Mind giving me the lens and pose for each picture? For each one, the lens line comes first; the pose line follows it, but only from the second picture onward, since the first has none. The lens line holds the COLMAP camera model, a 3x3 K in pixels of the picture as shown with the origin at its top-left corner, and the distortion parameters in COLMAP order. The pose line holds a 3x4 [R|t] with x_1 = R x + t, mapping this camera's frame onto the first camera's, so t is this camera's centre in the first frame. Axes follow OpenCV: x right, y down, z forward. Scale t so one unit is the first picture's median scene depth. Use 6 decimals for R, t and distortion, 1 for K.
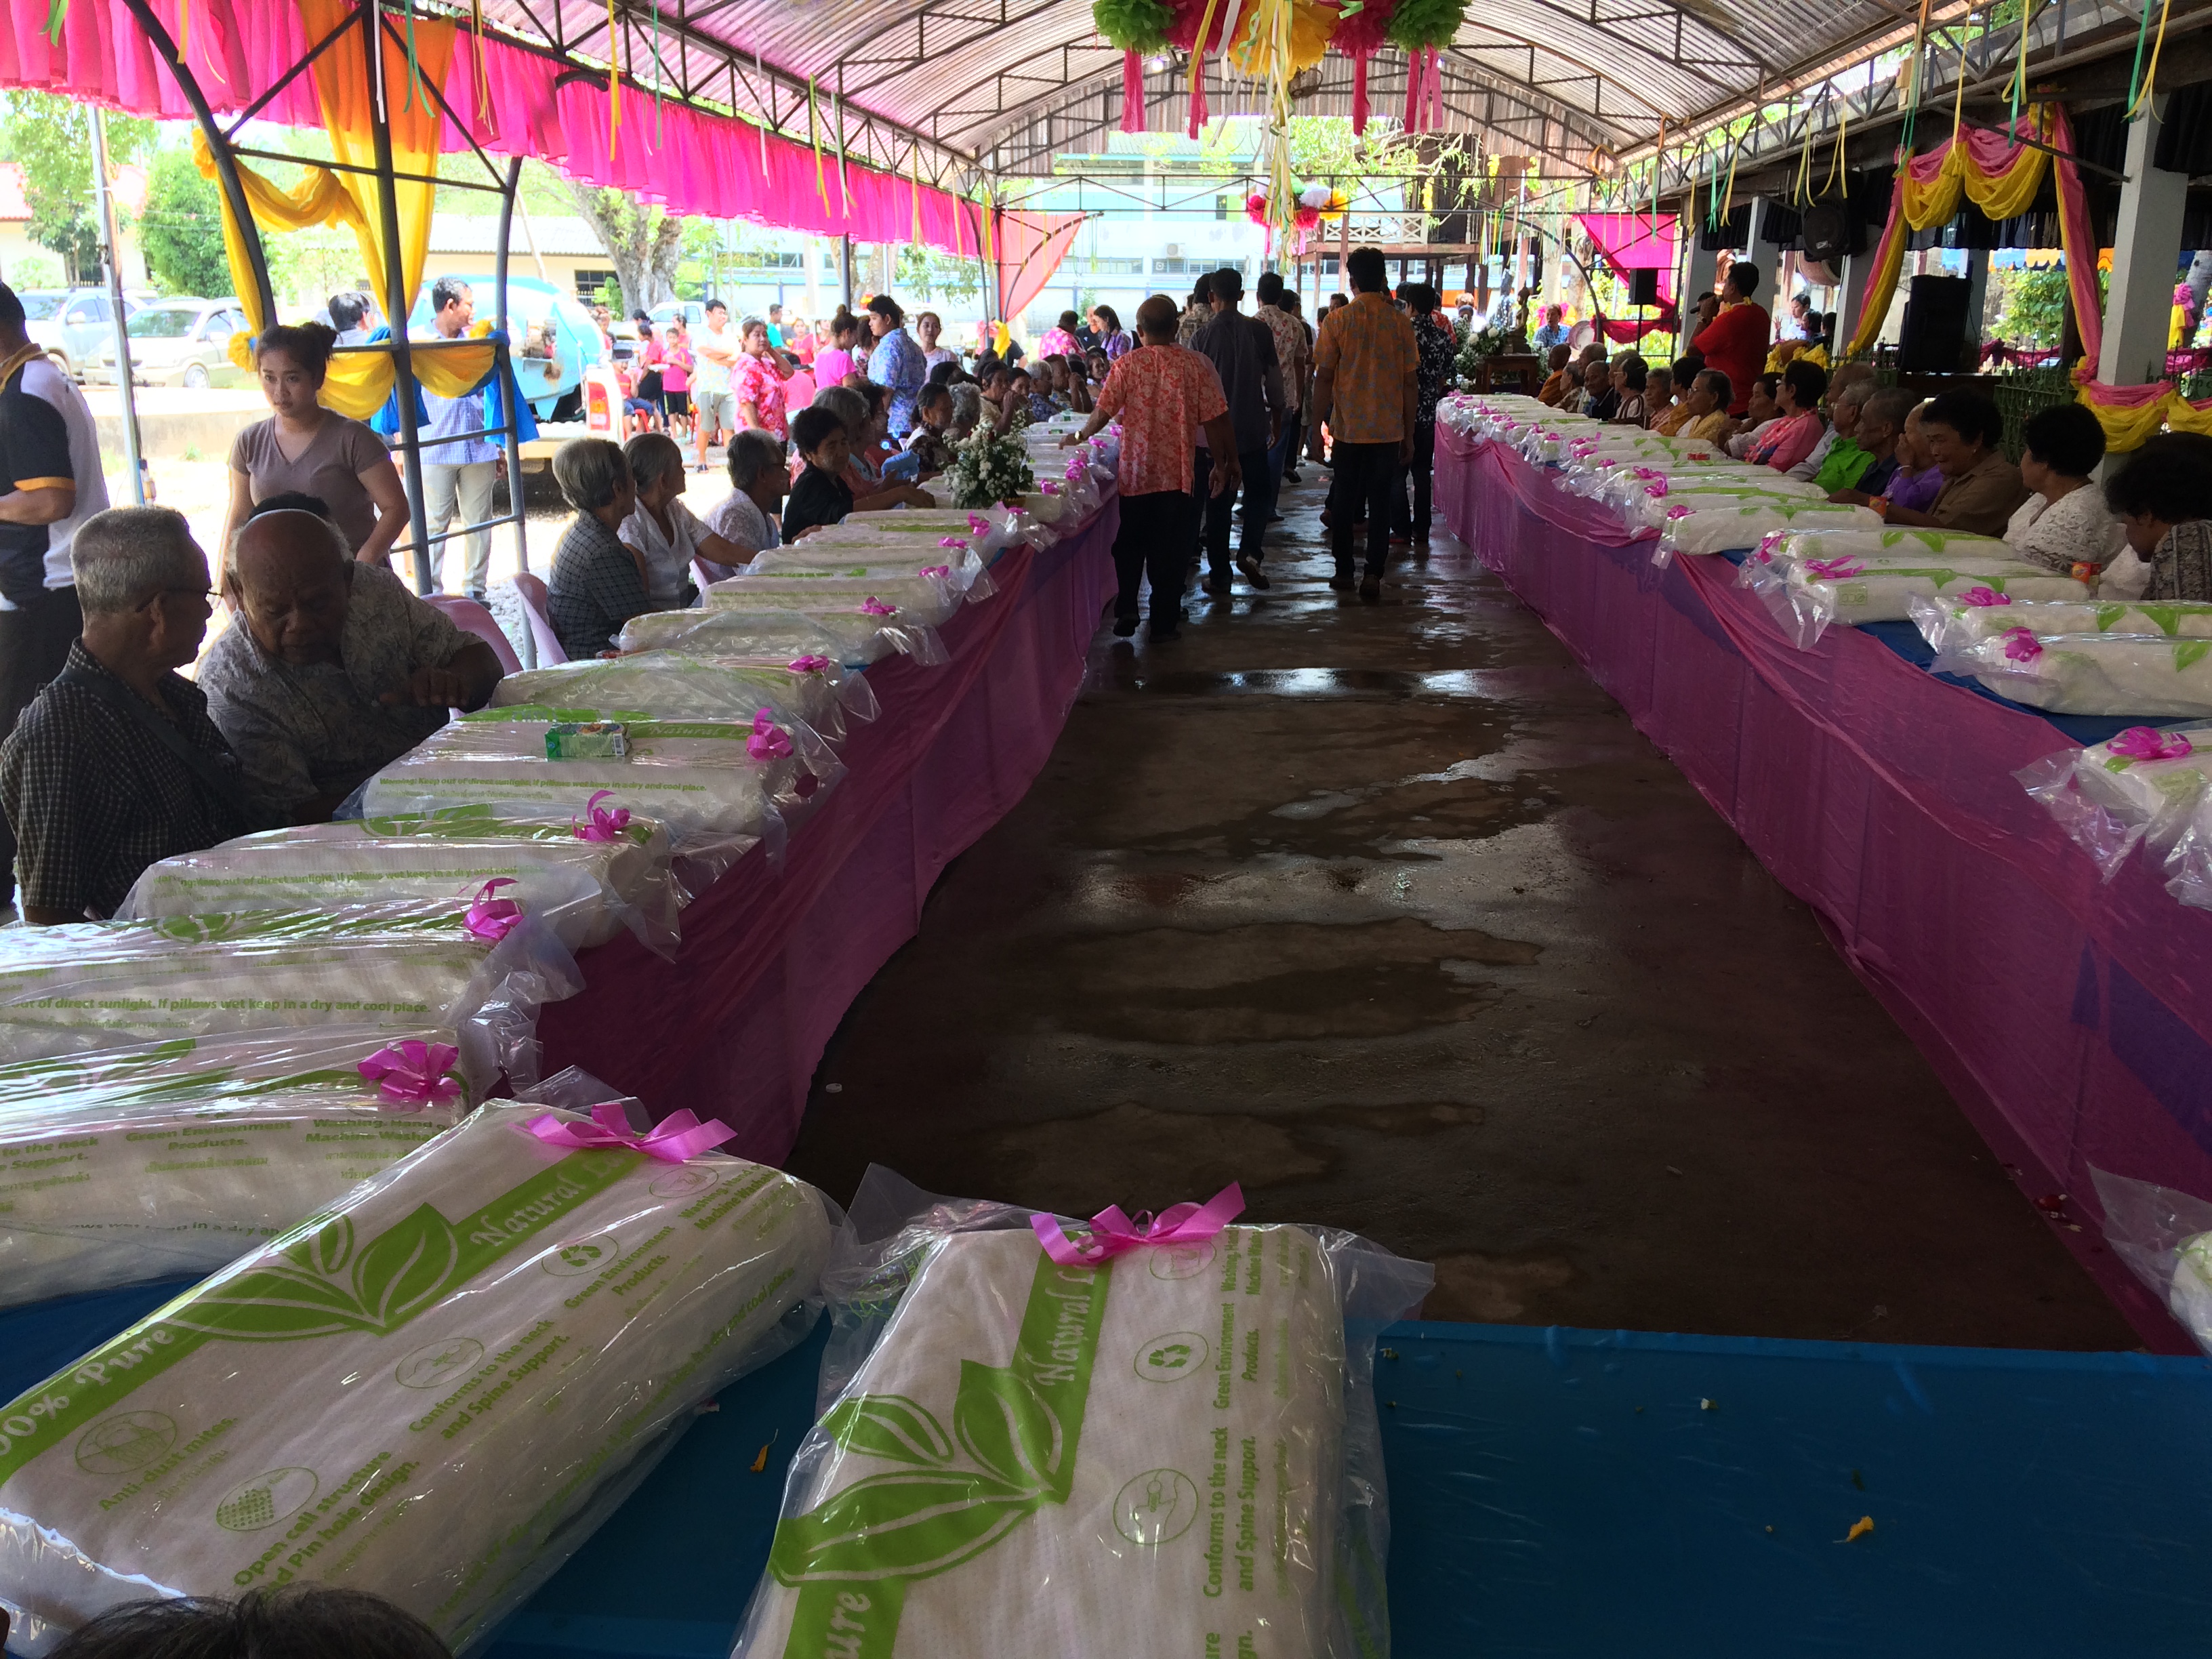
lens RADIAL K [[1848.2, 0, 1112.6], [0, 1848.2, 818.2], [0, 0, 1]] dist [0.104844, -0.164551]
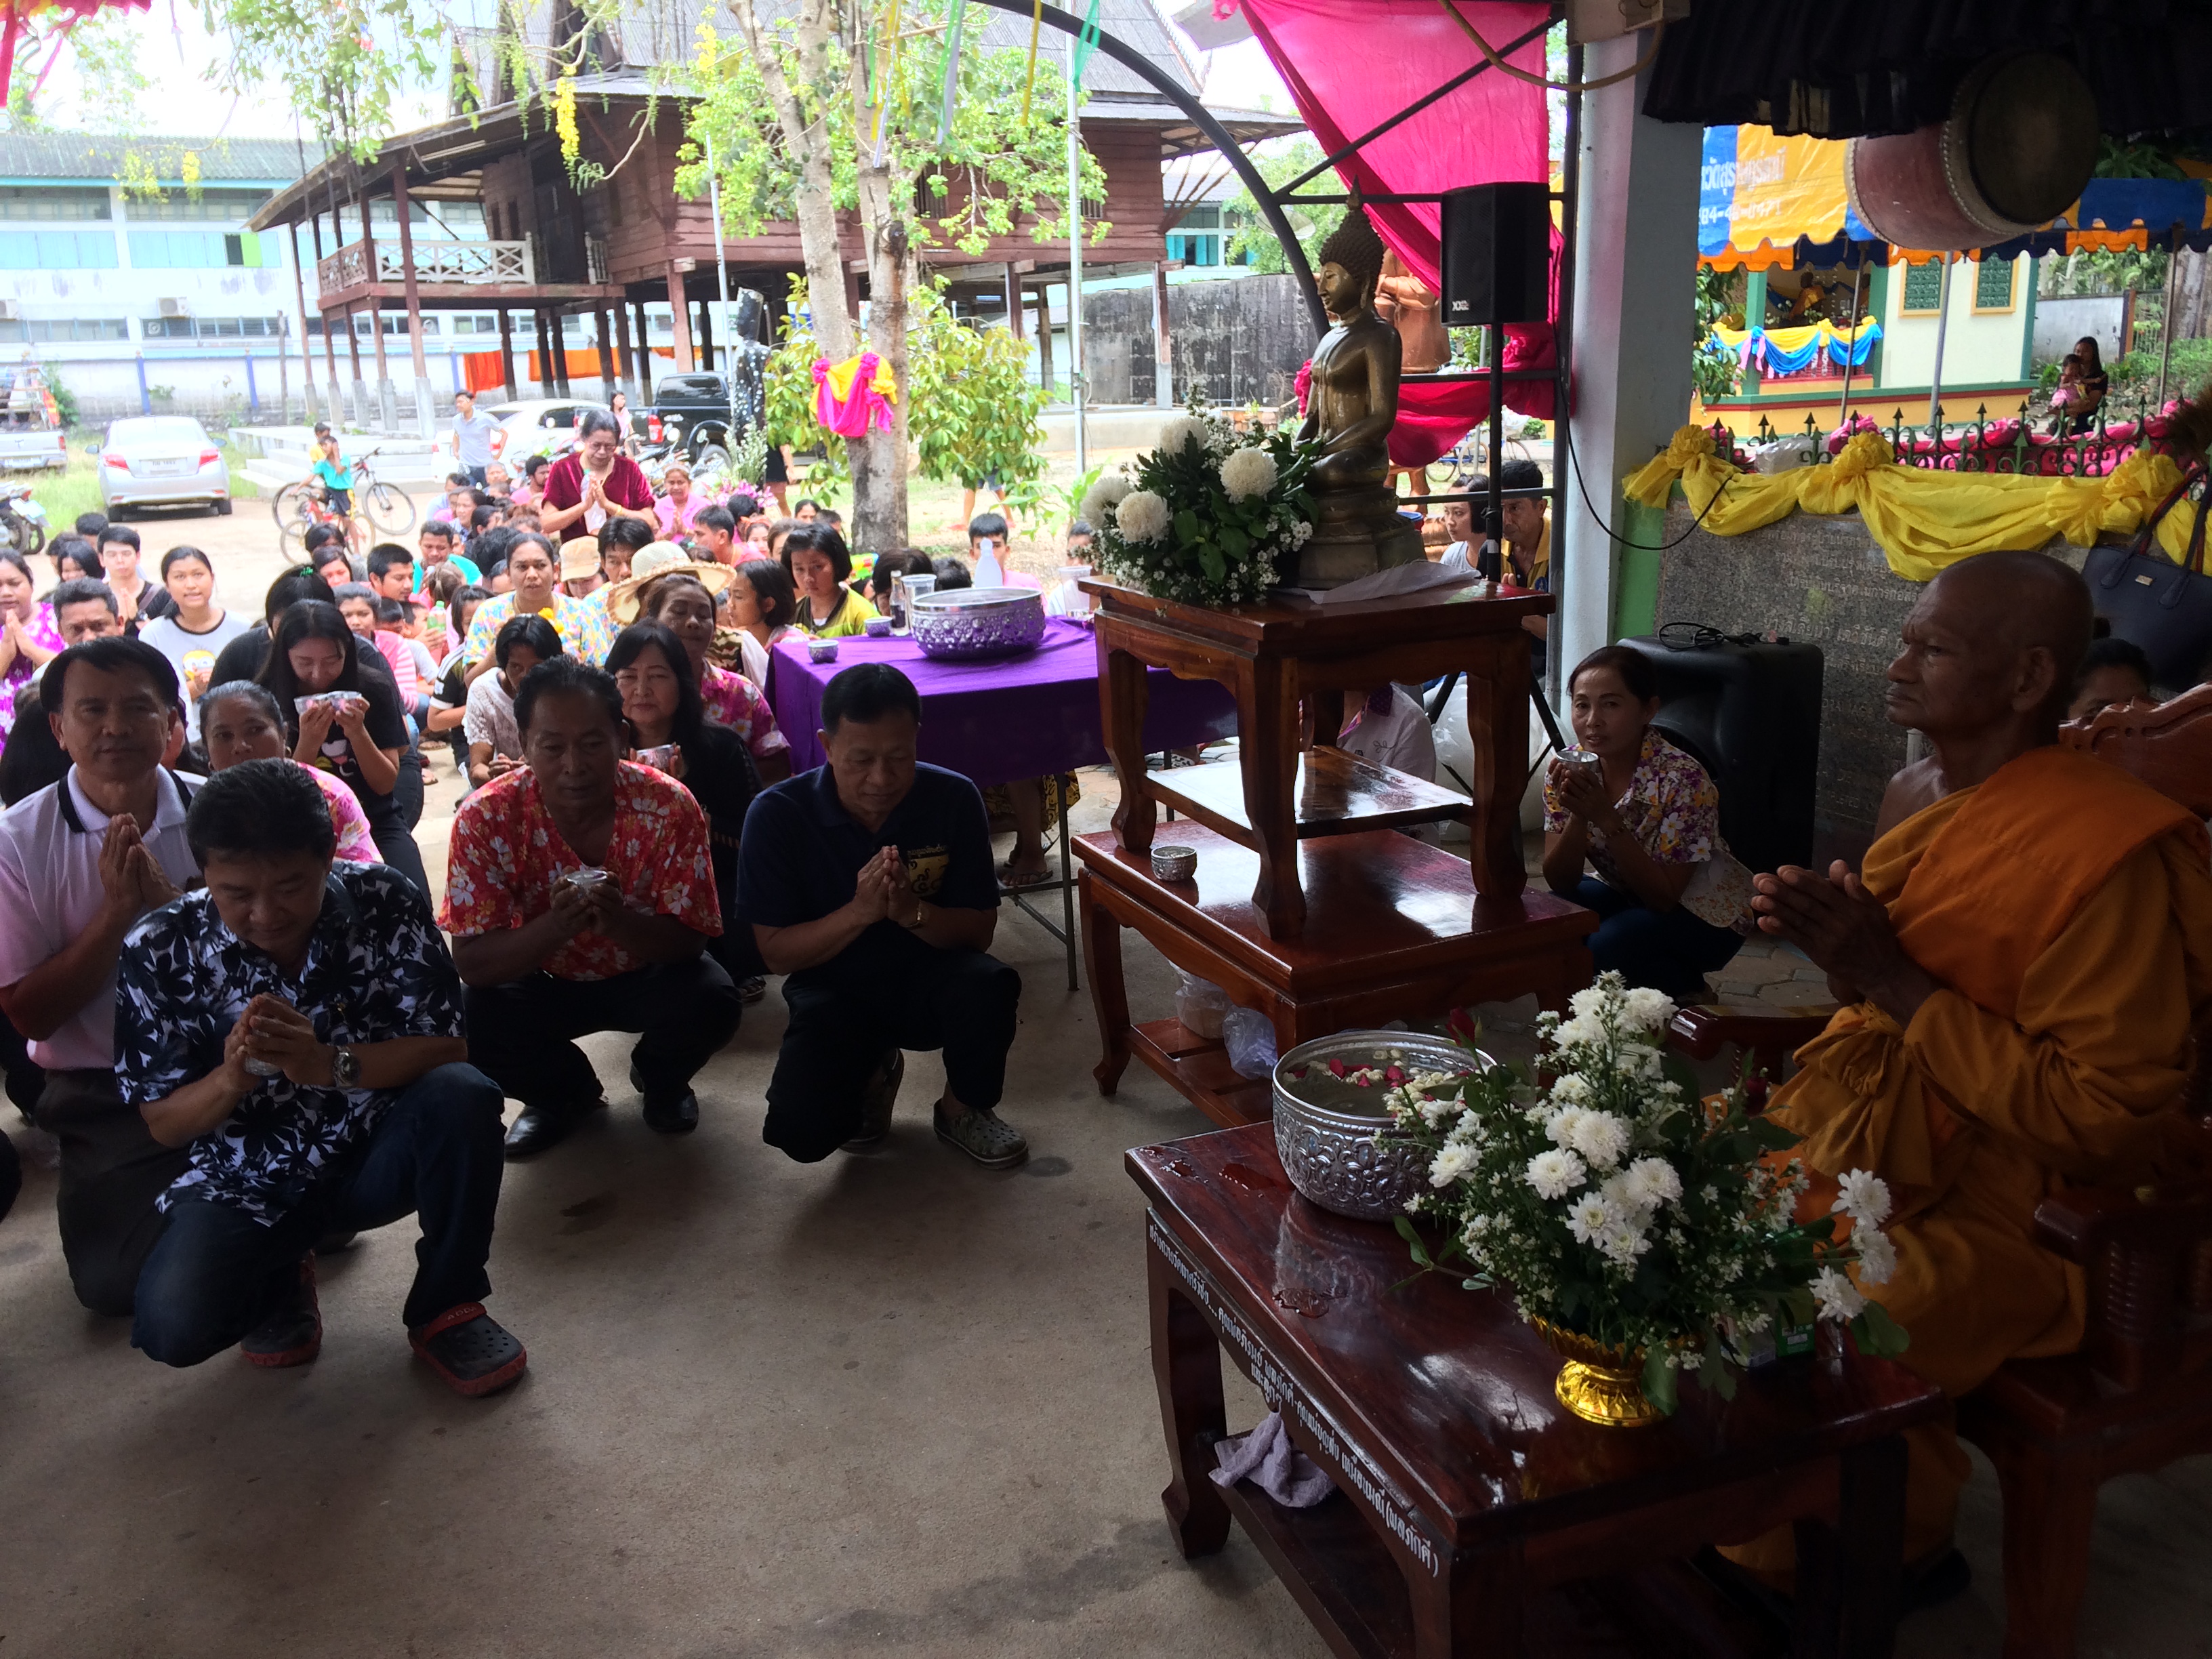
lens RADIAL K [[1848.2, 0, 1125.0], [0, 1848.2, 835.5], [0, 0, 1]] dist [0.104844, -0.164551]
pose [[0.894056, -0.140528, 0.425342, 0.125300], [0.150874, 0.988508, 0.009460, -0.250671], [-0.421783, 0.055716, 0.904983, 0.932625]]
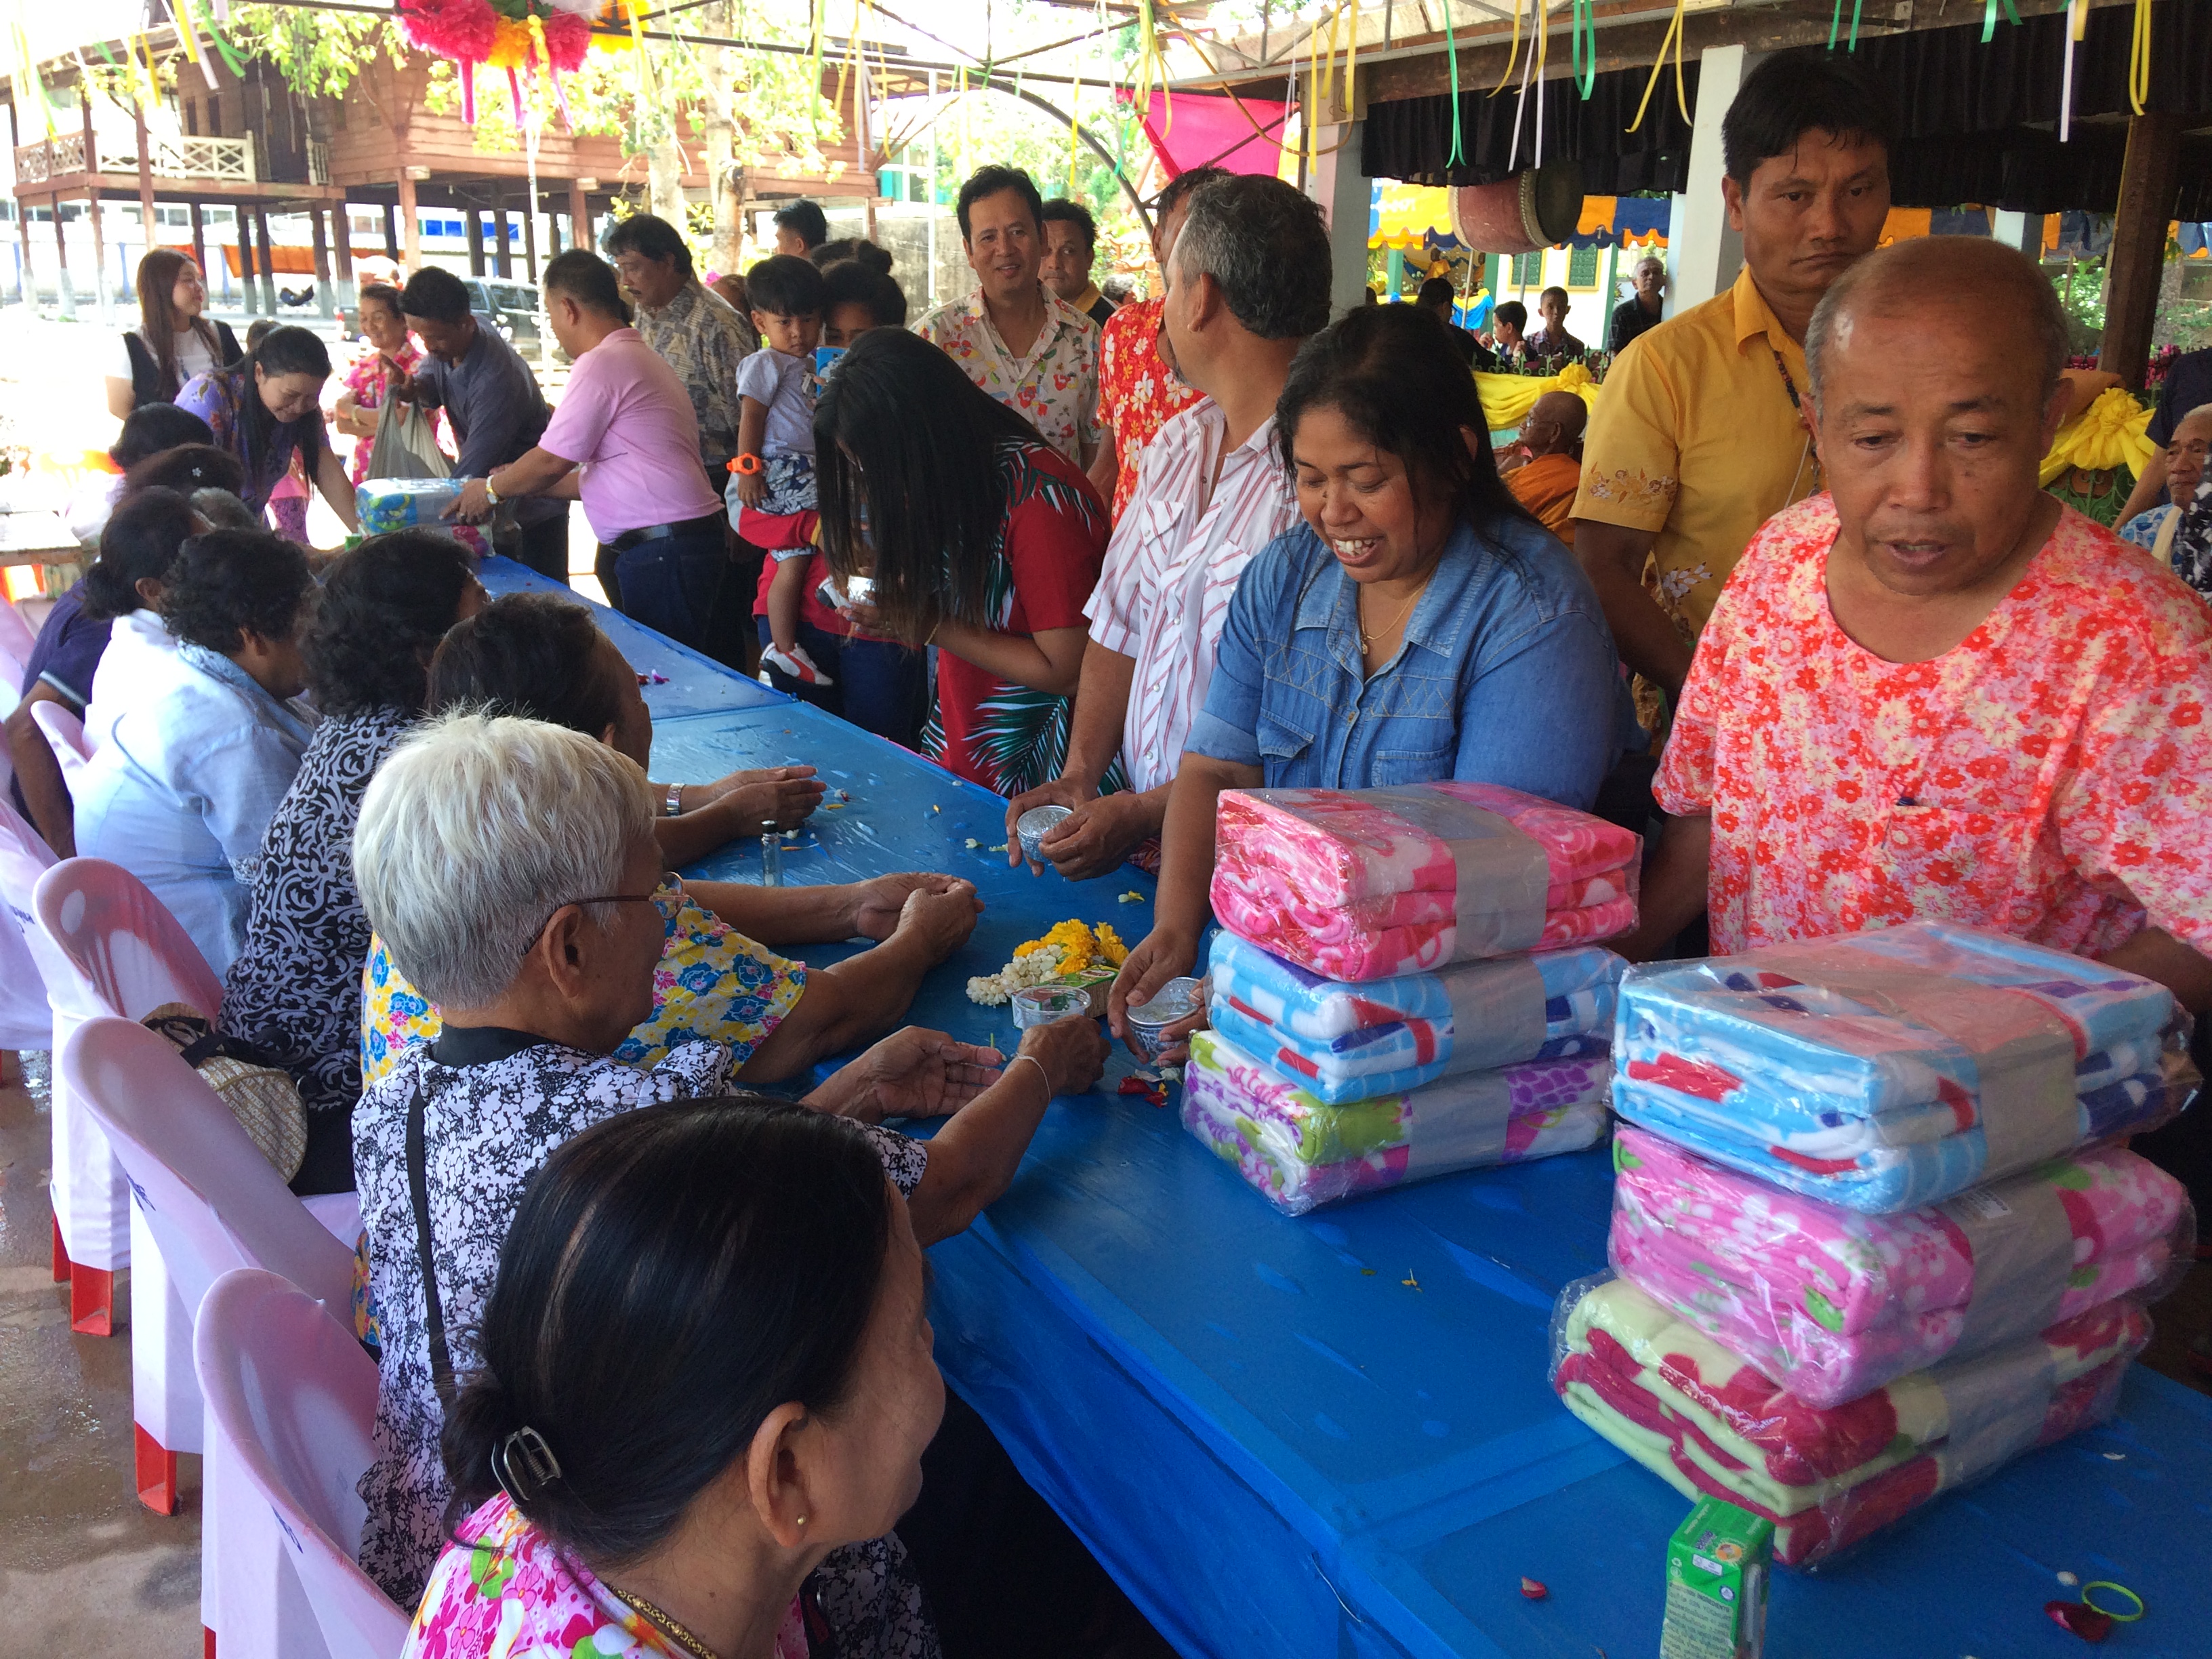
lens RADIAL K [[1848.2, 0, 1114.6], [0, 1848.2, 836.0], [0, 0, 1]] dist [0.104844, -0.164551]
pose [[0.804798, -0.153277, 0.573416, -0.074052], [0.140549, 0.987819, 0.066786, -0.198041], [-0.576668, 0.026844, 0.816538, 0.740546]]
